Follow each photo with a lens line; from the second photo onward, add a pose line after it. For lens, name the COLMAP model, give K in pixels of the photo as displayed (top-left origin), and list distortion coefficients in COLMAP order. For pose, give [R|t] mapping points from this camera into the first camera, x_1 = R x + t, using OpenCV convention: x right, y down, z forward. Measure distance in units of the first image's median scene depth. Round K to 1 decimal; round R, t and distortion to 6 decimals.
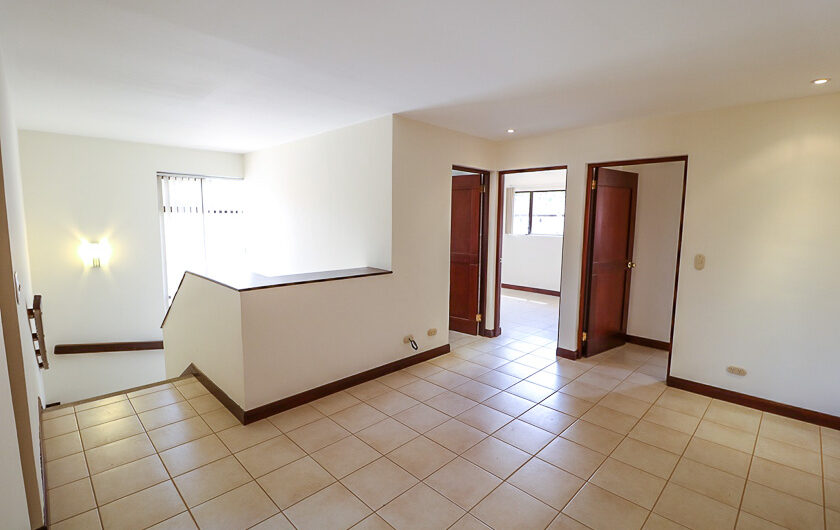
lens RADIAL K [[394.9, 0, 411.1], [0, 394.9, 260.6], [0, 0, 1]] dist [-0.023674, -0.000427]
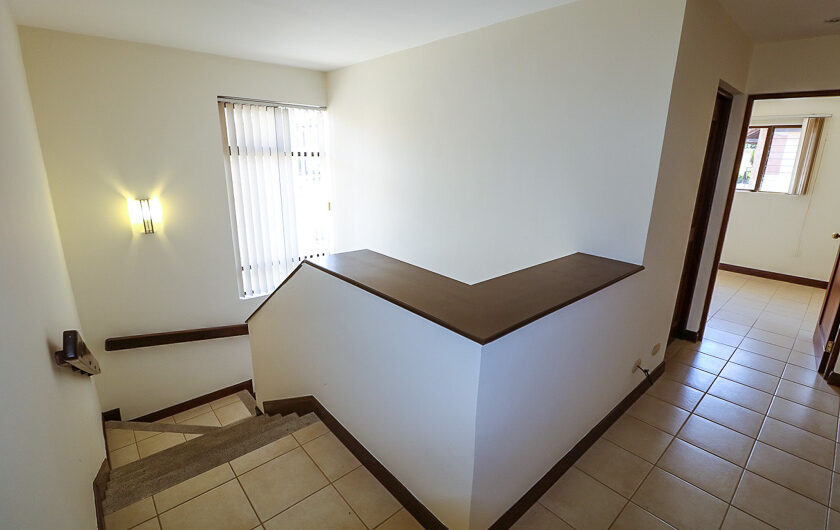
lens RADIAL K [[388.4, 0, 427.2], [0, 388.4, 262.4], [0, 0, 1]] dist [-0.004618, -0.009711]
pose [[0.998990, 0.015085, -0.042325, -0.247204], [-0.008213, 0.987392, 0.158081, -0.045175], [0.044176, -0.157574, 0.986519, 0.287502]]
